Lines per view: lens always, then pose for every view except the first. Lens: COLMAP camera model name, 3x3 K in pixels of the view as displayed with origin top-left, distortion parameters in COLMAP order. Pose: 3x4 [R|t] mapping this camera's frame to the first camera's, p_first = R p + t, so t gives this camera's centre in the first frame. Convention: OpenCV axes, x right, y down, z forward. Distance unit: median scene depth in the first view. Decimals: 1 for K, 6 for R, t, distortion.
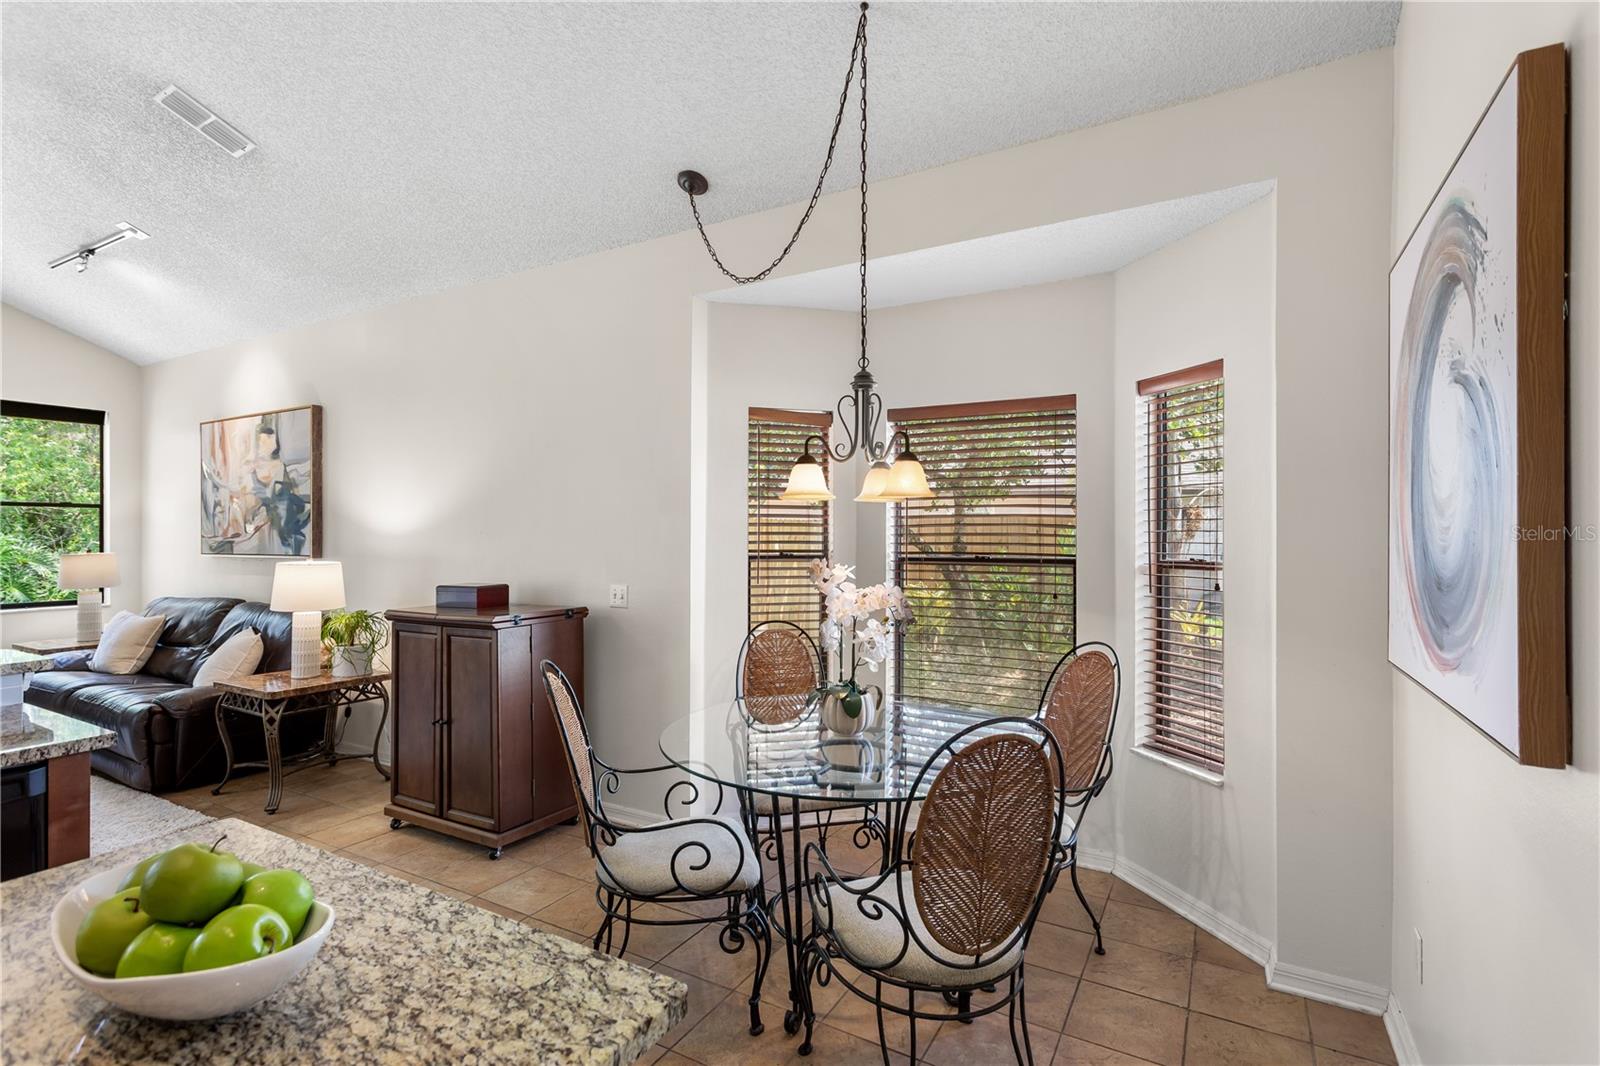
lens RADIAL K [[760.2, 0, 801.7], [0, 760.2, 537.1], [0, 0, 1]] dist [0.004851, 0.000797]
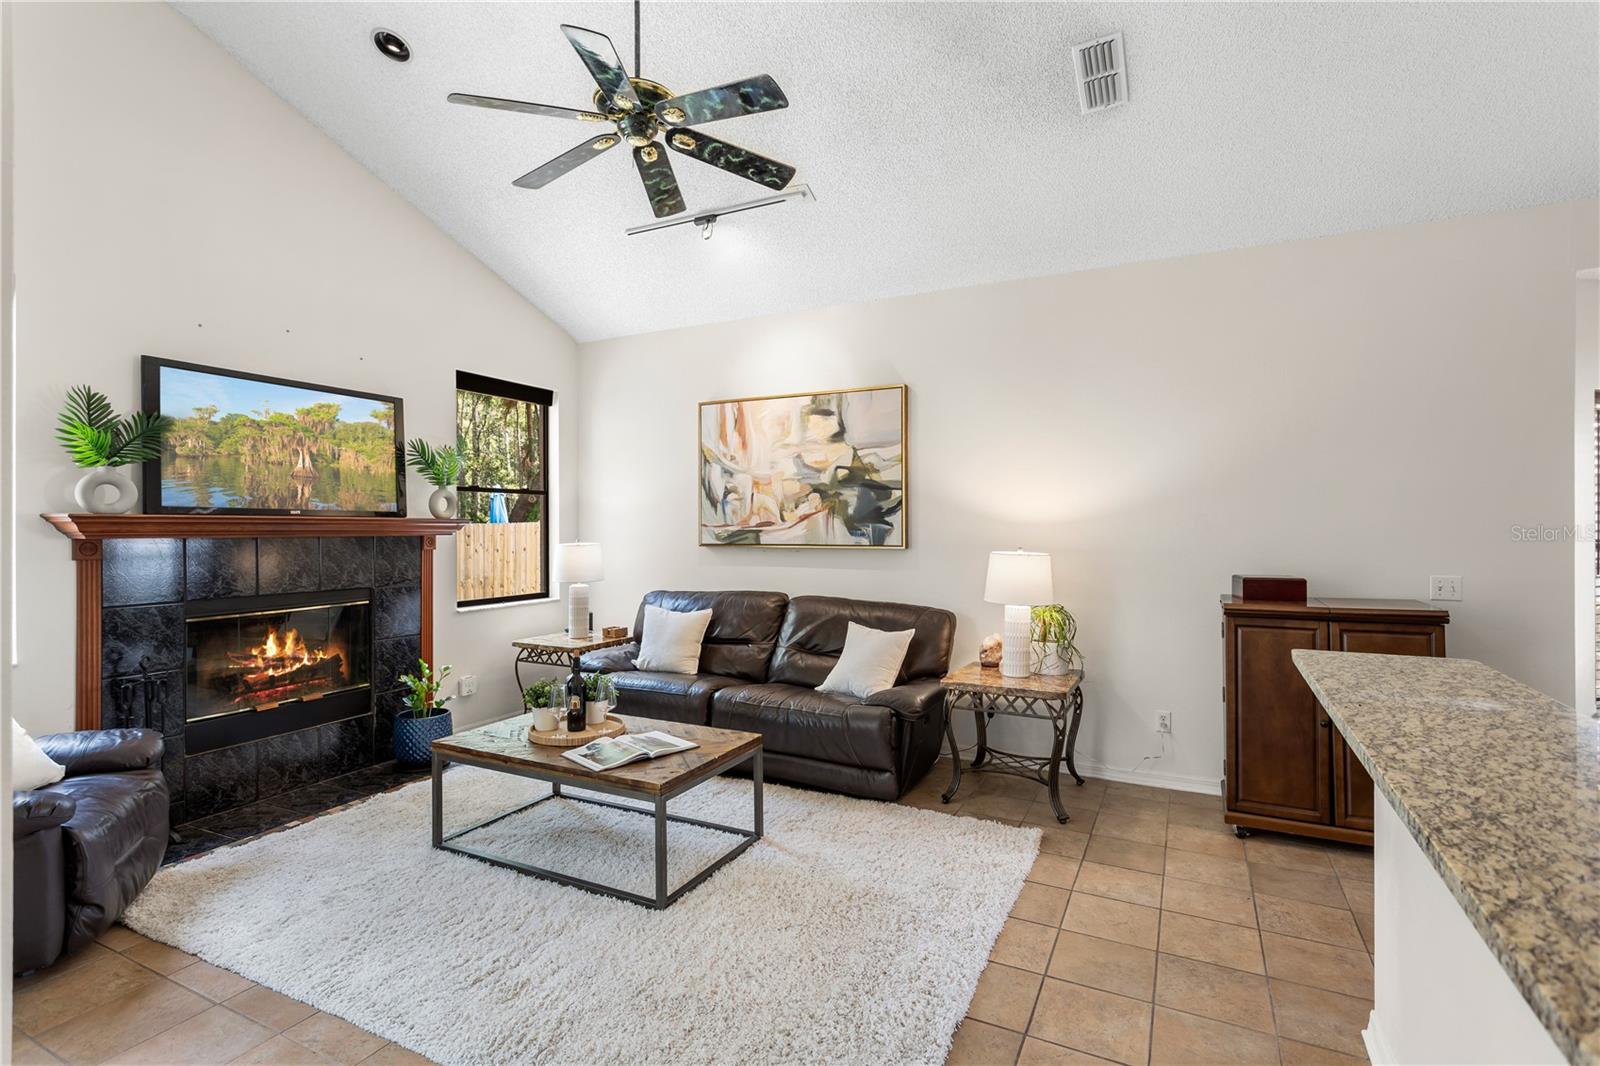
lens RADIAL K [[757.2, 0, 796.9], [0, 757.2, 530.0], [0, 0, 1]] dist [0.005059, 0.001327]
pose [[0.999252, -0.001851, 0.038614, -0.783186], [0.001533, 0.999965, 0.008248, -0.002647], [-0.038628, -0.008182, 0.999220, 0.073119]]
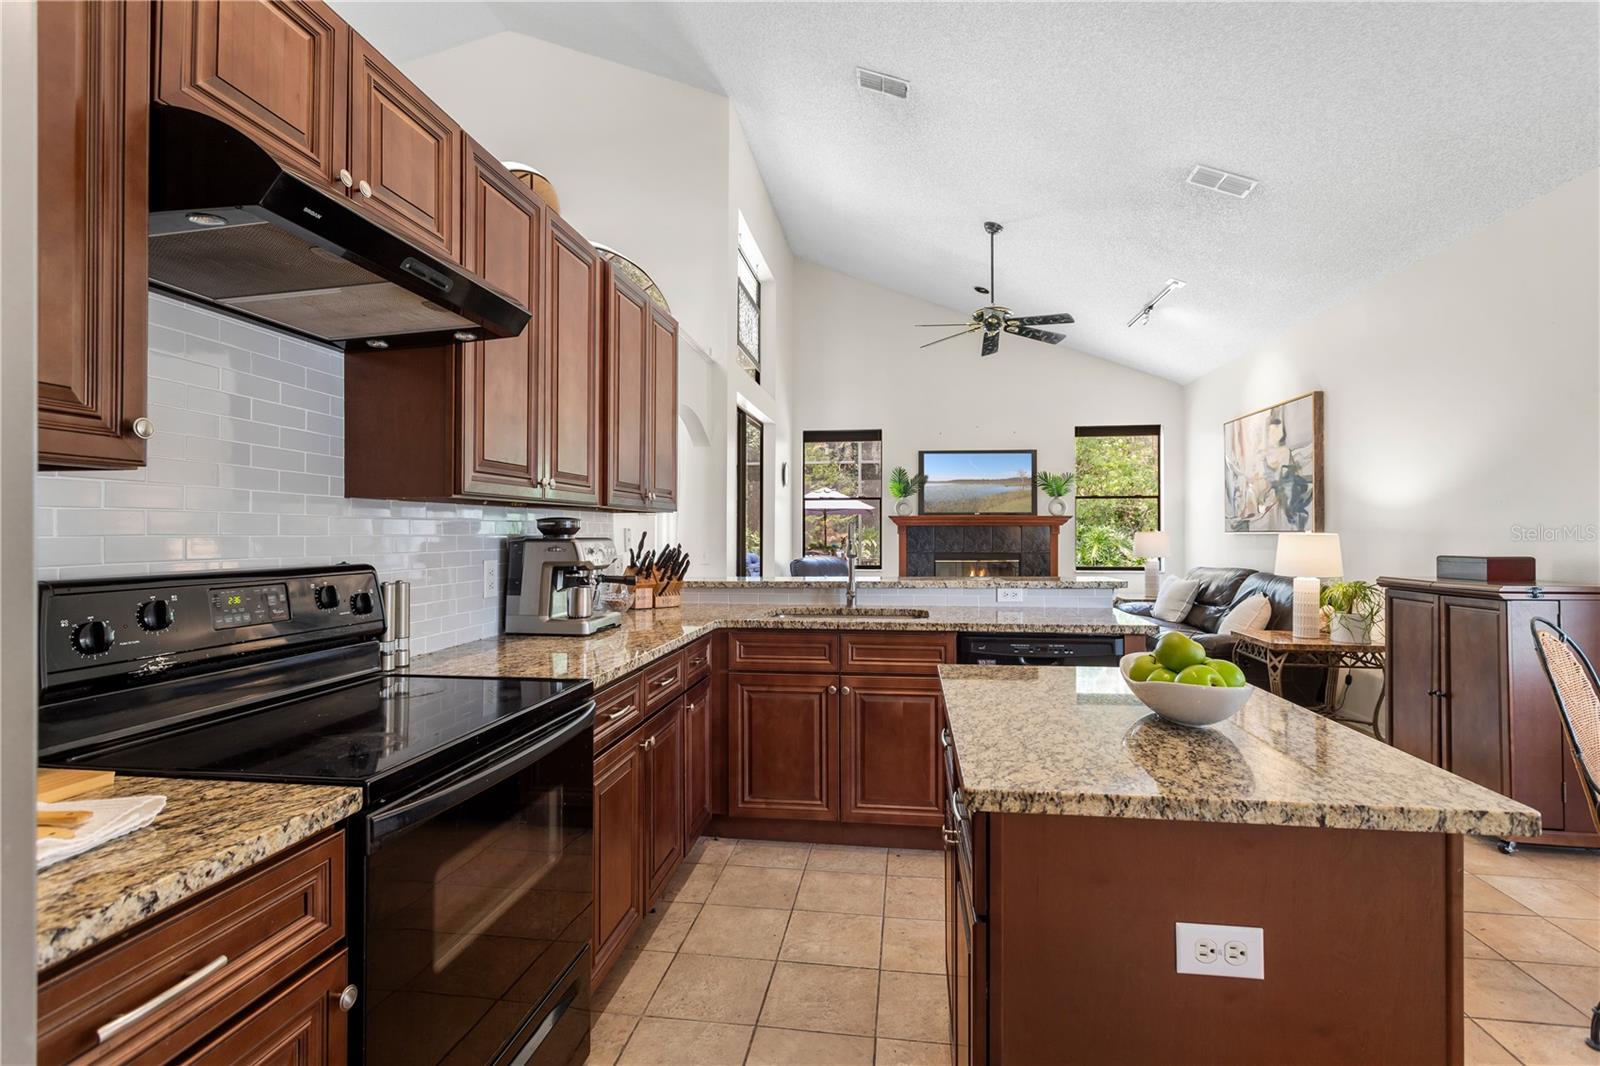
lens RADIAL K [[755.1, 0, 806.7], [0, 755.1, 528.9], [0, 0, 1]] dist [0.001962, 0.000838]
pose [[0.378107, -0.006223, -0.925741, 0.075056], [0.002526, 0.999981, -0.005691, 0.024812], [0.925759, -0.000186, 0.378115, -0.070011]]
